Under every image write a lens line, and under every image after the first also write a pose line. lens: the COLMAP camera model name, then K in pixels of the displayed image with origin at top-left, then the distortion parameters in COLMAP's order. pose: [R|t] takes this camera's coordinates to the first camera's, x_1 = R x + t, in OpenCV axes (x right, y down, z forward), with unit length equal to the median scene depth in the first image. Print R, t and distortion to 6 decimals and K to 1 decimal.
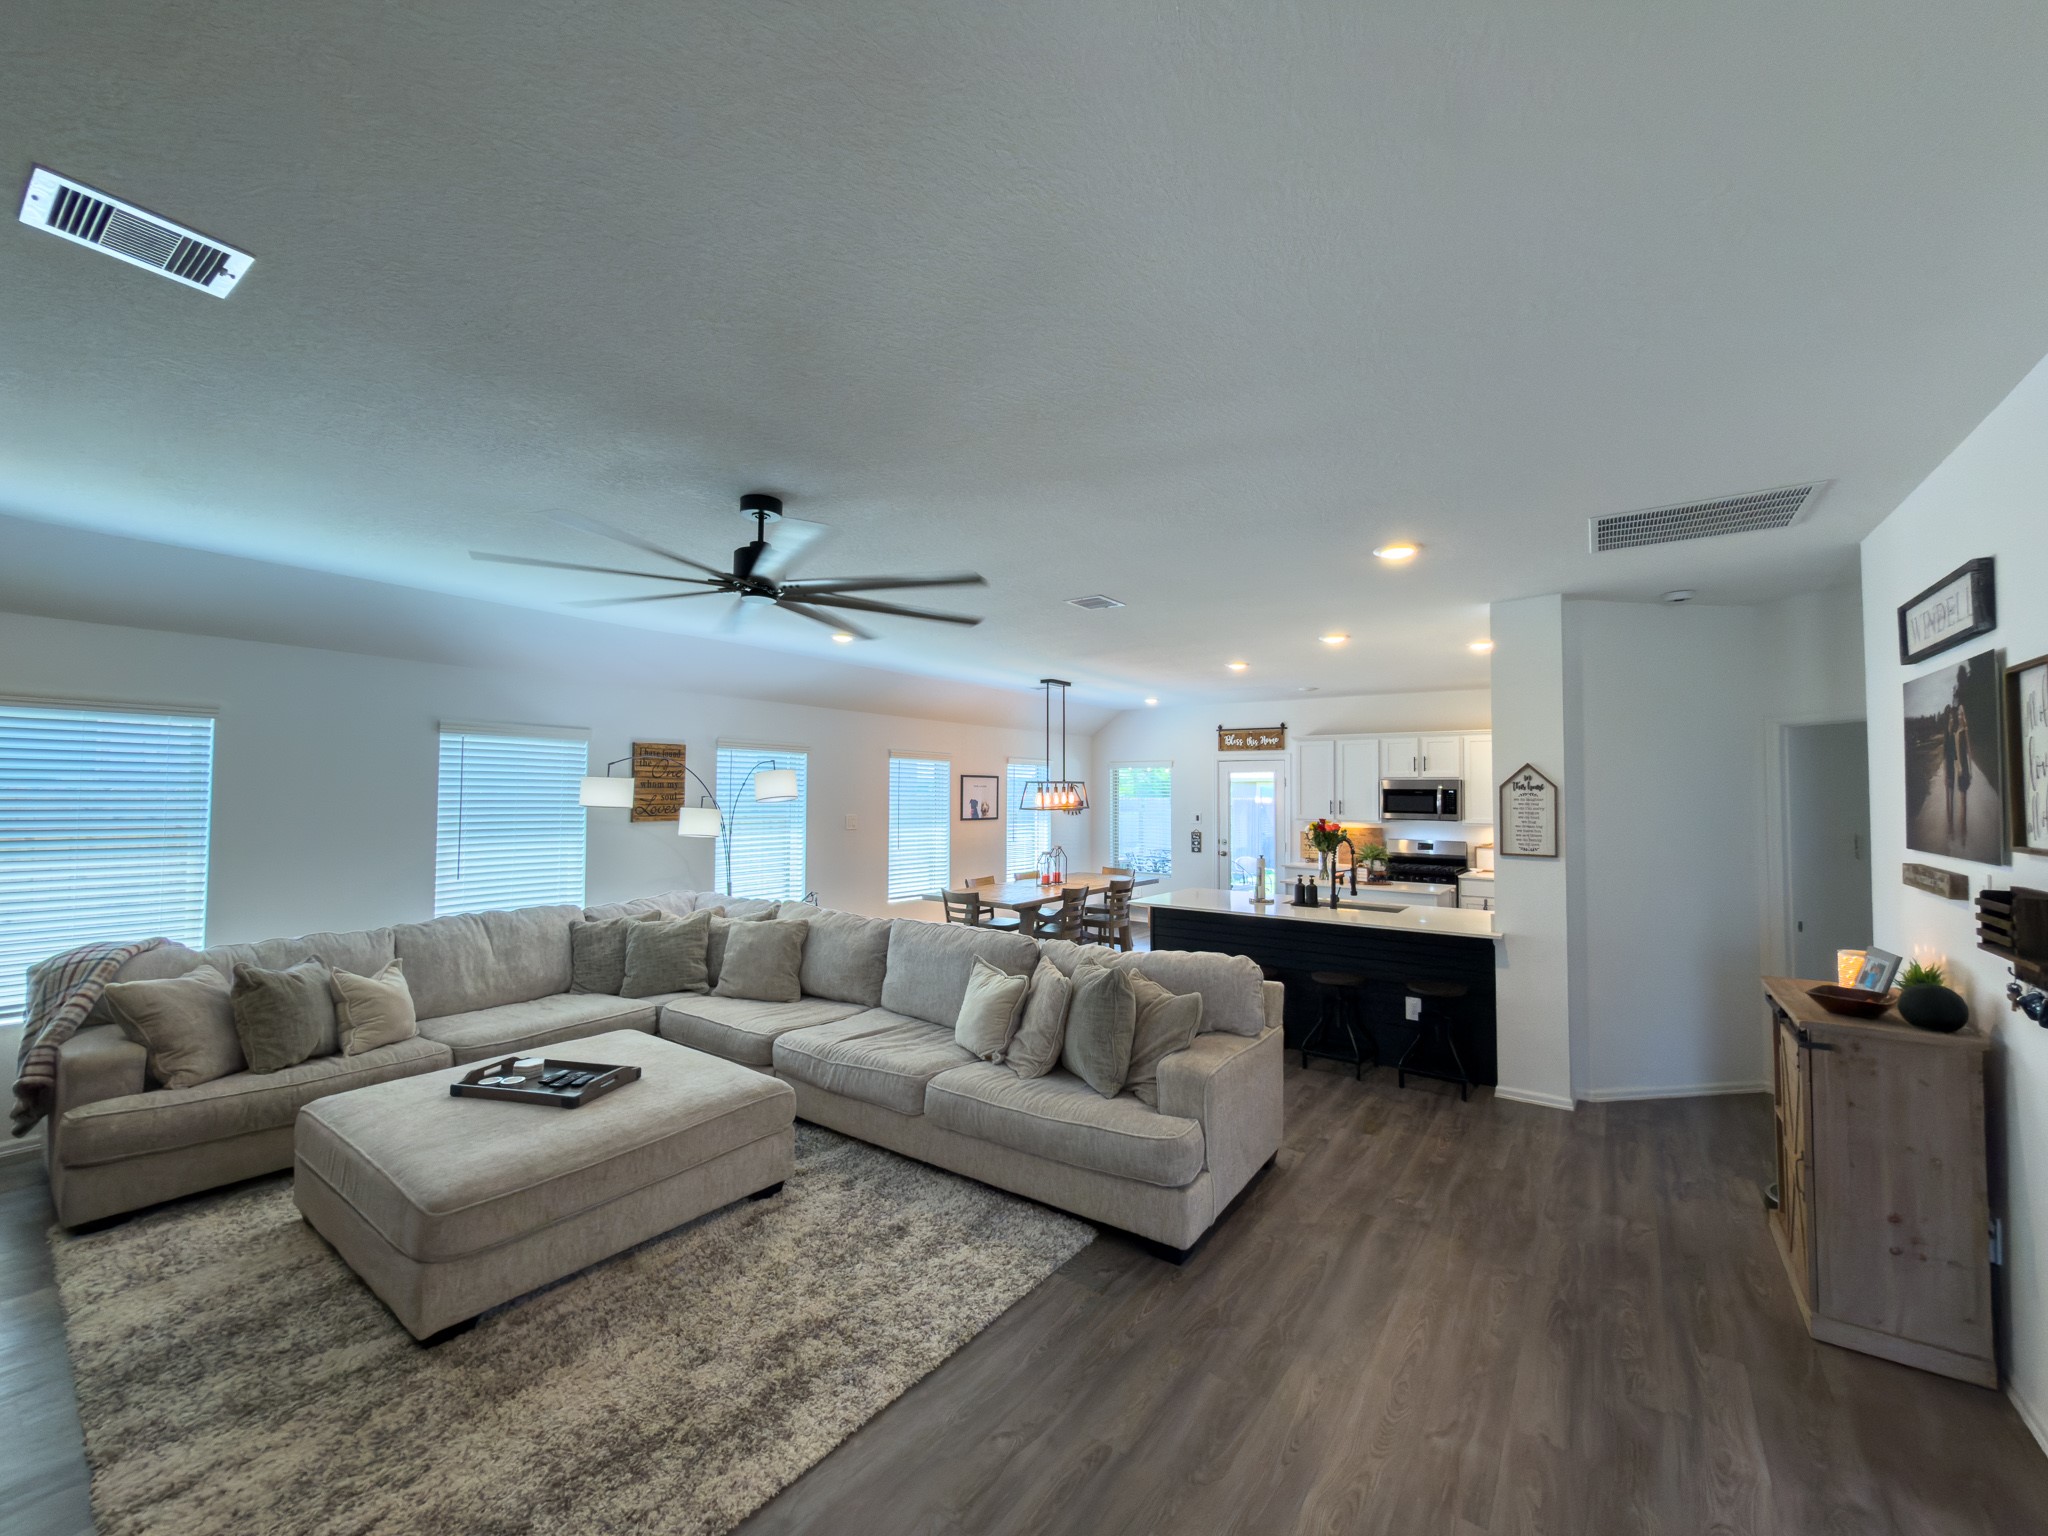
lens RADIAL K [[823.5, 0, 1024.0], [0, 823.5, 768.0], [0, 0, 1]] dist [-0.001625, -0.000232]
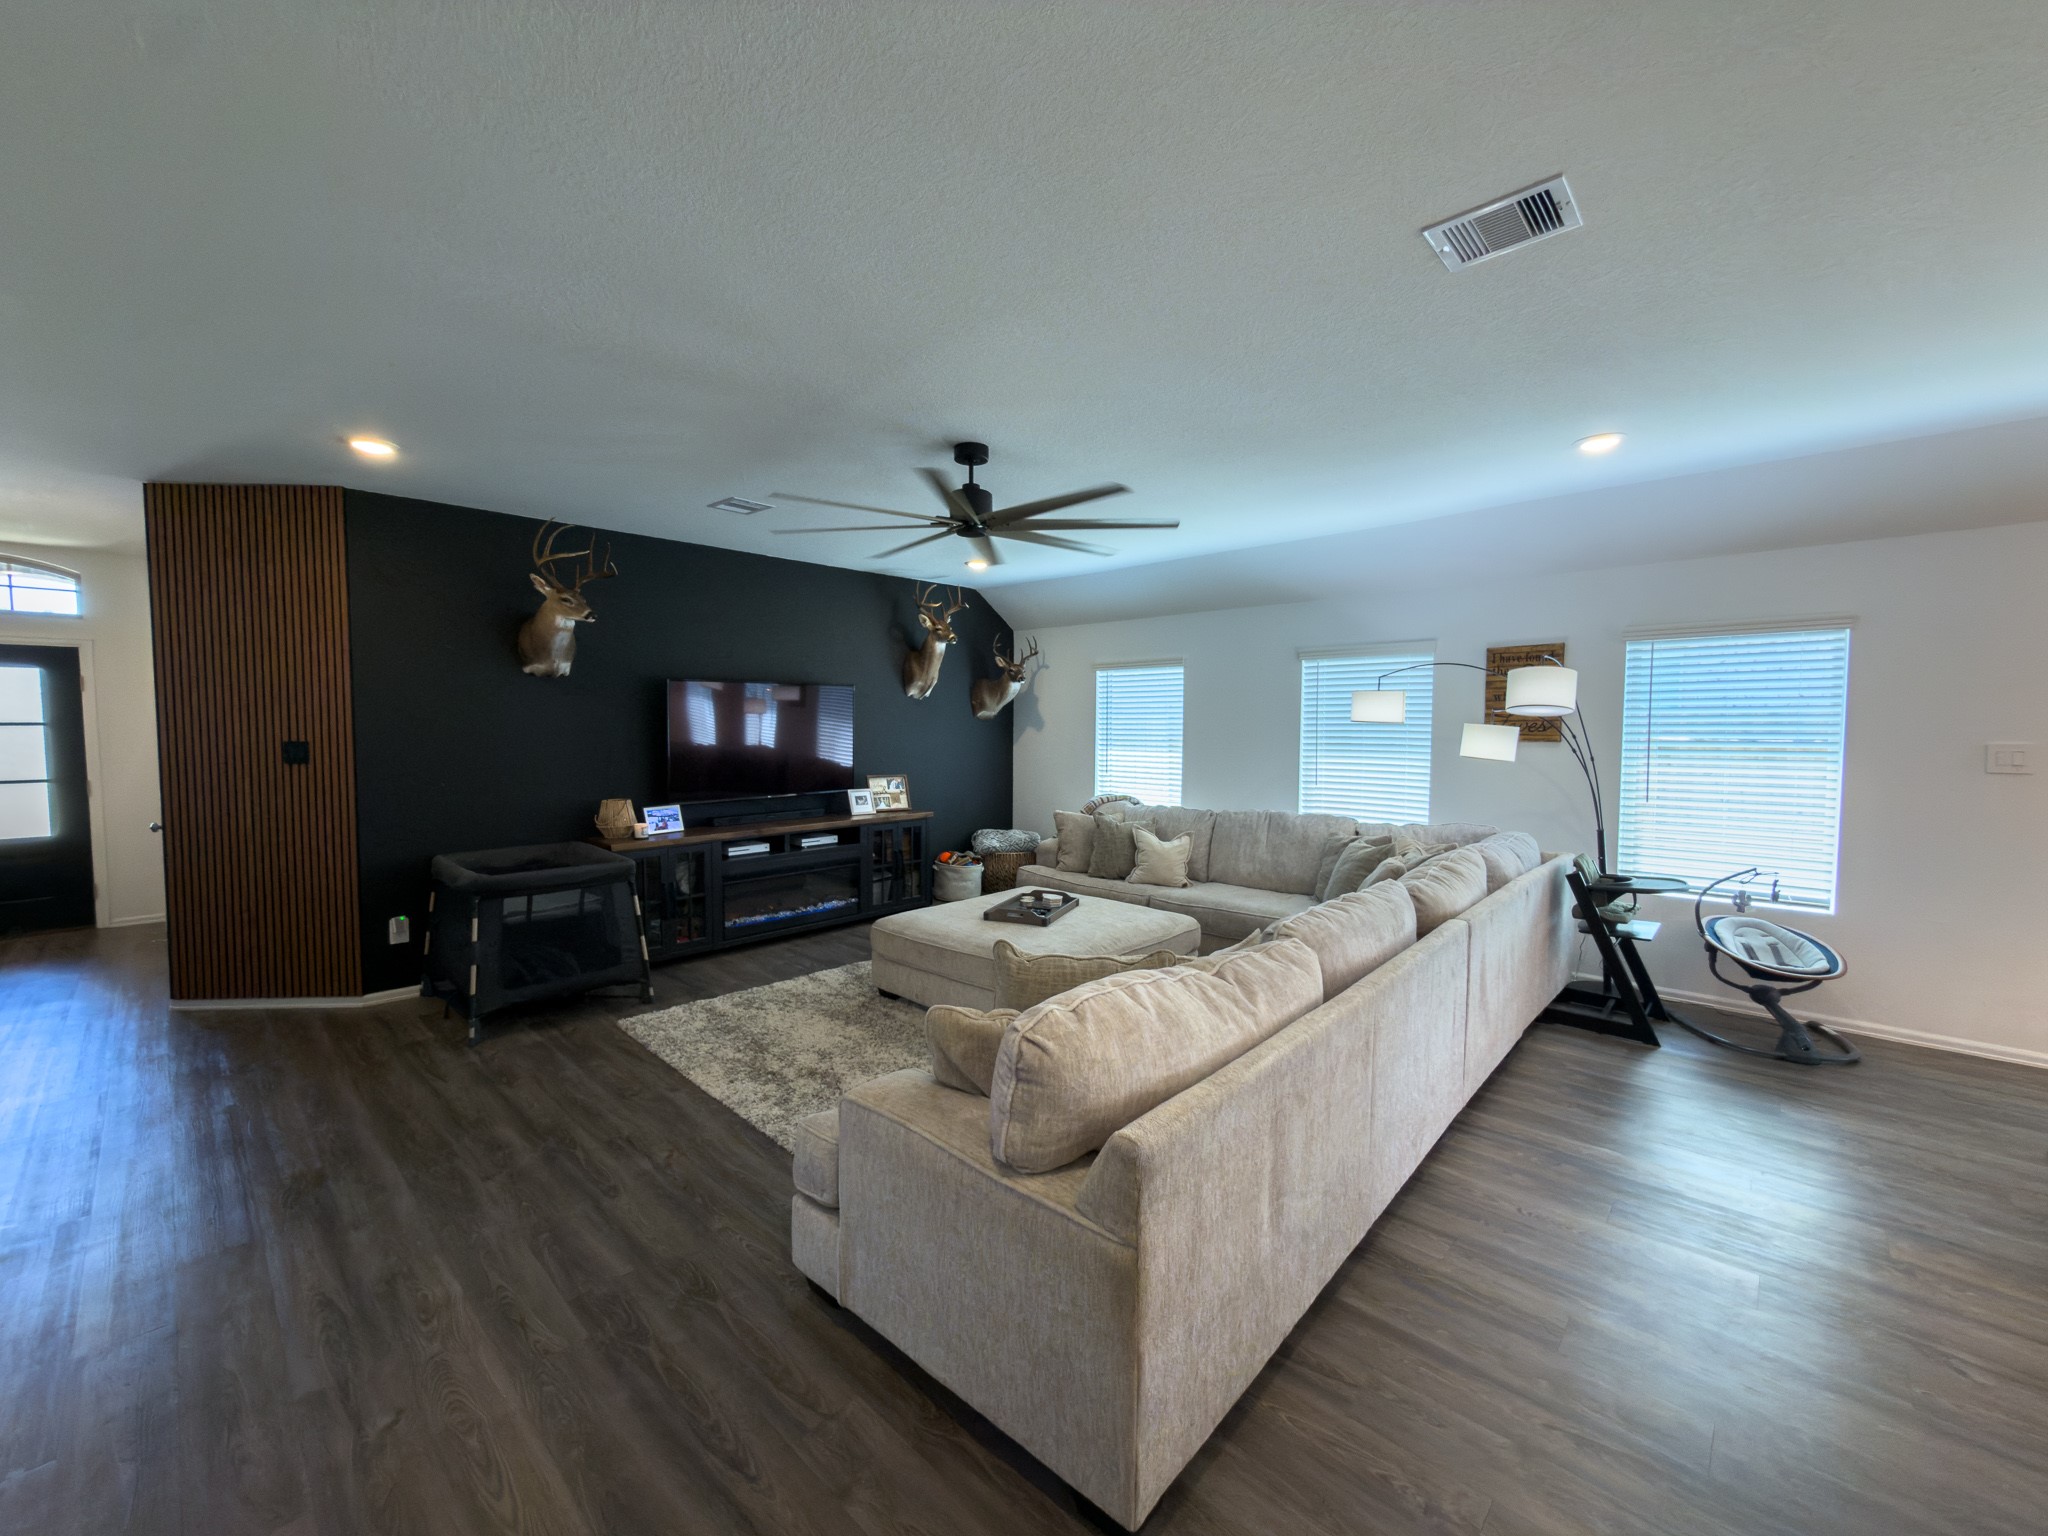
lens RADIAL K [[822.4, 0, 1024.0], [0, 822.4, 768.0], [0, 0, 1]] dist [0.054957, -0.000042]
pose [[-0.137869, 0.056077, -0.988862, 1.252238], [0.040586, 0.997877, 0.050930, 0.081145], [0.989619, -0.033112, -0.139852, 1.763766]]
